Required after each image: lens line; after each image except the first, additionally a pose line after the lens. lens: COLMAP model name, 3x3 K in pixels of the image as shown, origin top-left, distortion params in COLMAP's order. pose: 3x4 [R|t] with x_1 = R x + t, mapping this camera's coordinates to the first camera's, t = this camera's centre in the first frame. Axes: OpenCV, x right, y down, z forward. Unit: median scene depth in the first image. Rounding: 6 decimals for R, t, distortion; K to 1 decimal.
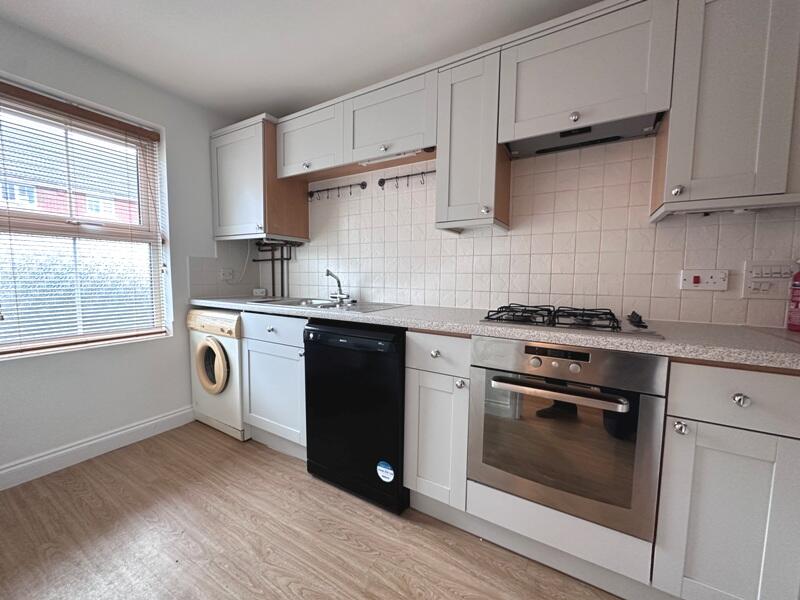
lens RADIAL K [[317.3, 0, 400.2], [0, 317.3, 300.5], [0, 0, 1]] dist [-0.001912, -0.000030]
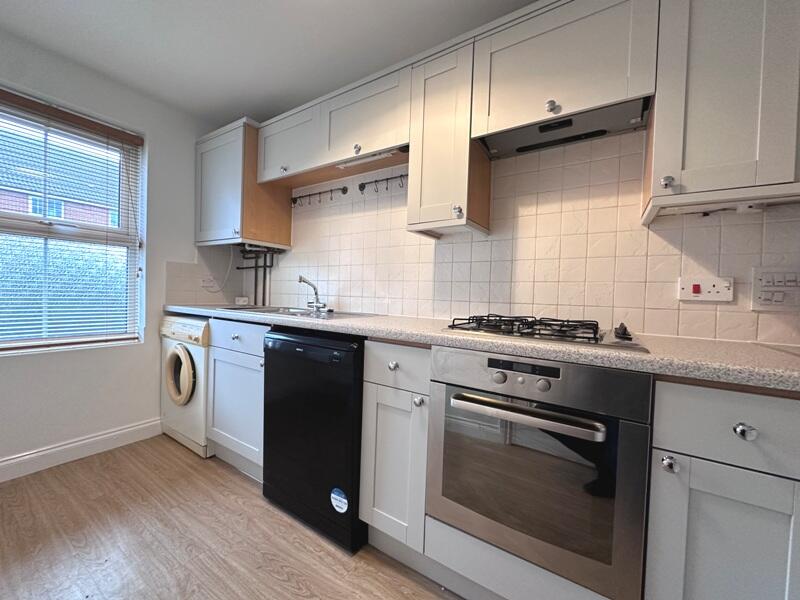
lens RADIAL K [[317.3, 0, 399.3], [0, 317.3, 300.4], [0, 0, 1]] dist [-0.001912, -0.000030]
pose [[0.999038, 0.021813, -0.038056, 0.129386], [-0.023982, 0.998058, -0.057495, 0.029418], [0.036727, 0.058352, 0.997620, 0.088305]]
